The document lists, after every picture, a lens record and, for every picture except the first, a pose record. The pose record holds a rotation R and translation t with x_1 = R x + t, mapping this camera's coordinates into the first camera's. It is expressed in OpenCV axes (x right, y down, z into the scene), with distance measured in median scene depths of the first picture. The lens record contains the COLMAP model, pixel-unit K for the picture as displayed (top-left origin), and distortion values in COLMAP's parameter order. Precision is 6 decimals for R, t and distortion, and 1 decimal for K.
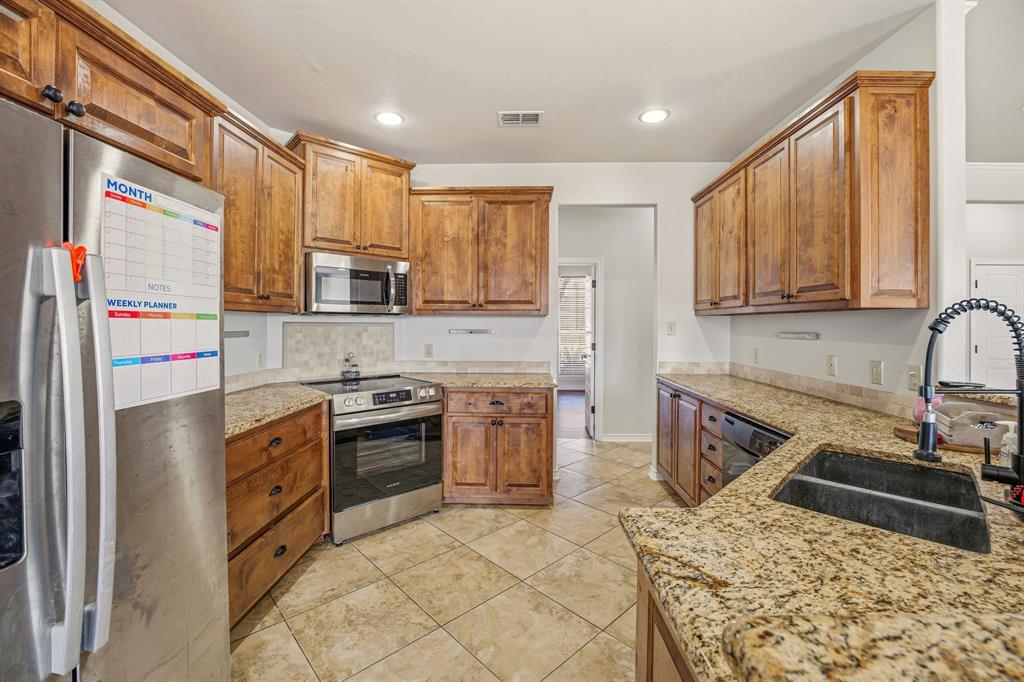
lens RADIAL K [[422.5, 0, 512.9], [0, 422.5, 322.8], [0, 0, 1]] dist [-0.013484, 0.000724]
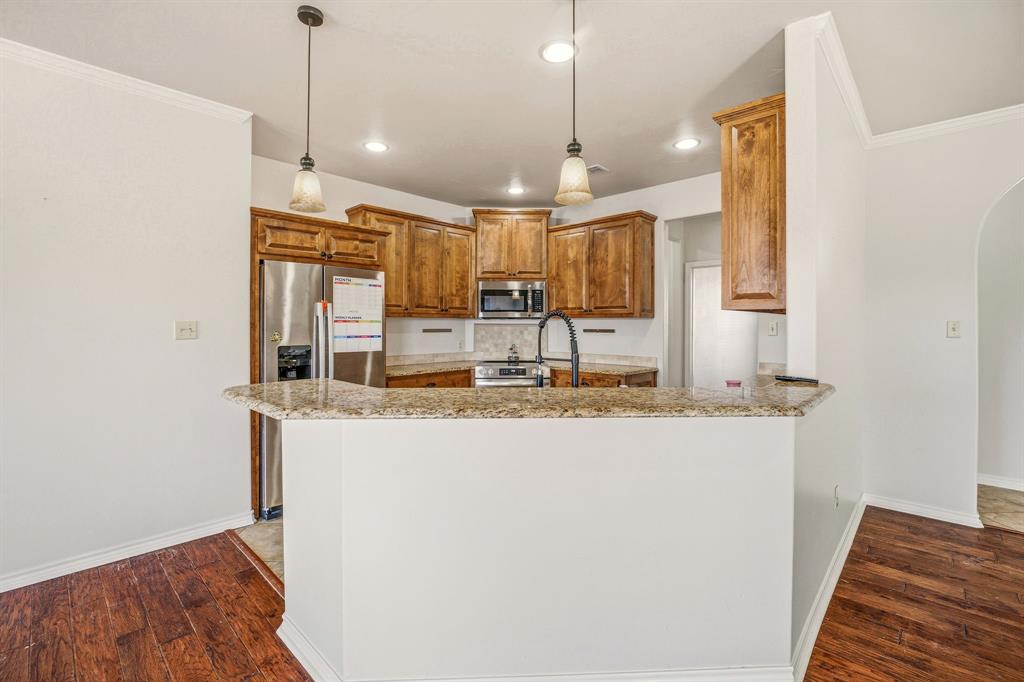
lens RADIAL K [[449.5, 0, 523.3], [0, 449.5, 325.5], [0, 0, 1]] dist [-0.003859, -0.000054]
pose [[0.754610, -0.000469, -0.656173, 0.743272], [0.001353, 0.999999, 0.000840, 0.003831], [0.656172, -0.001522, 0.754610, -0.199274]]
